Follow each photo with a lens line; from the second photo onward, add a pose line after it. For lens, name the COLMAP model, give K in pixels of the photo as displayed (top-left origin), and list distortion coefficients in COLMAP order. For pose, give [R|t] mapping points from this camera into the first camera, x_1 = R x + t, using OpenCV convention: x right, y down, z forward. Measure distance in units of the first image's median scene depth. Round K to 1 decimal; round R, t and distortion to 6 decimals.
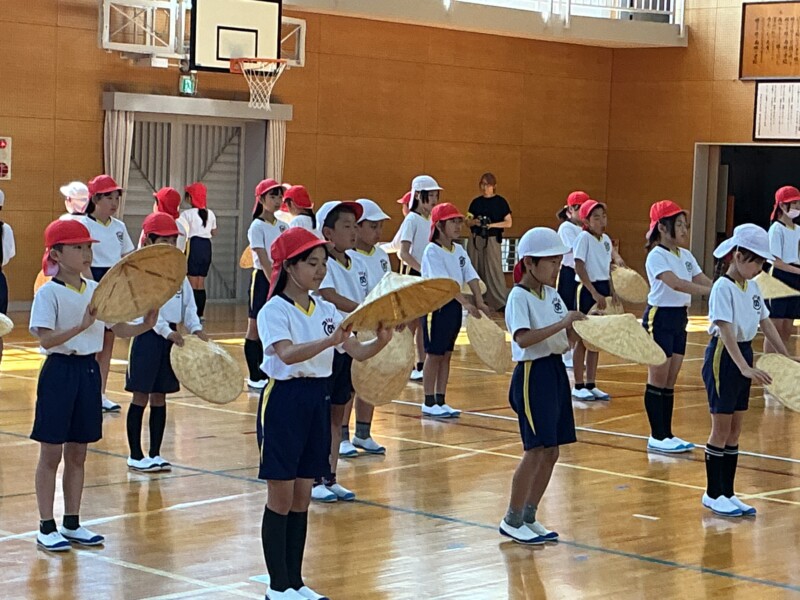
lens RADIAL K [[1996.6, 0, 400.0], [0, 1996.6, 300.0], [0, 0, 1]] dist [0.120973, 0.236892]
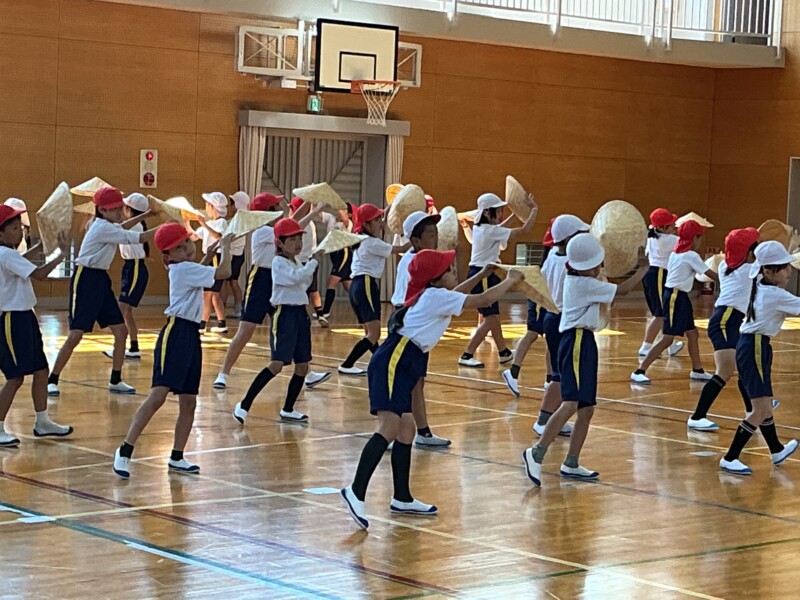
lens RADIAL K [[1996.6, 0, 400.0], [0, 1996.6, 300.0], [0, 0, 1]] dist [0.120973, 0.236892]
pose [[0.996676, 0.010210, -0.080826, 0.032546], [-0.010679, 0.999929, -0.005376, 0.007435], [0.080766, 0.006221, 0.996714, -0.105606]]
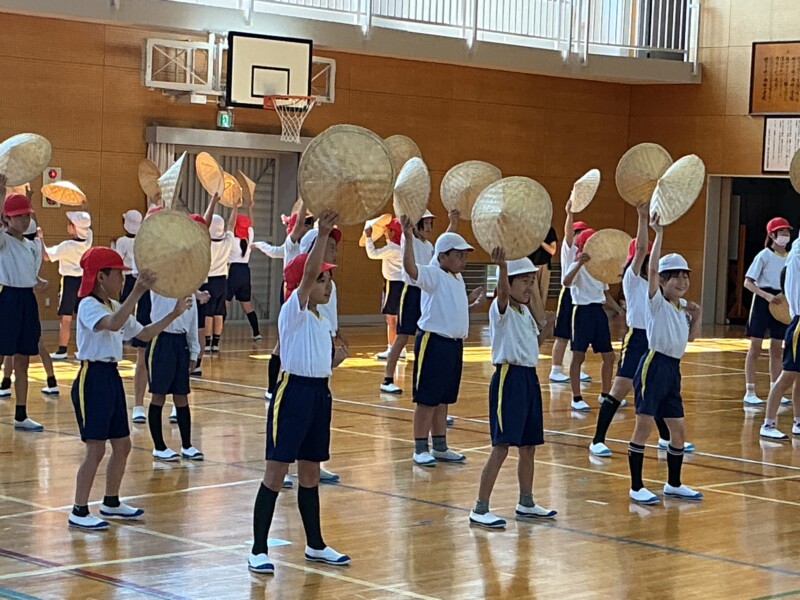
lens RADIAL K [[1996.6, 0, 400.0], [0, 1996.6, 300.0], [0, 0, 1]] dist [0.120973, 0.236892]
pose [[0.999641, 0.005079, -0.026291, 0.016476], [-0.005448, 0.999887, -0.013976, 0.003724], [0.026217, 0.014115, 0.999557, -0.068169]]
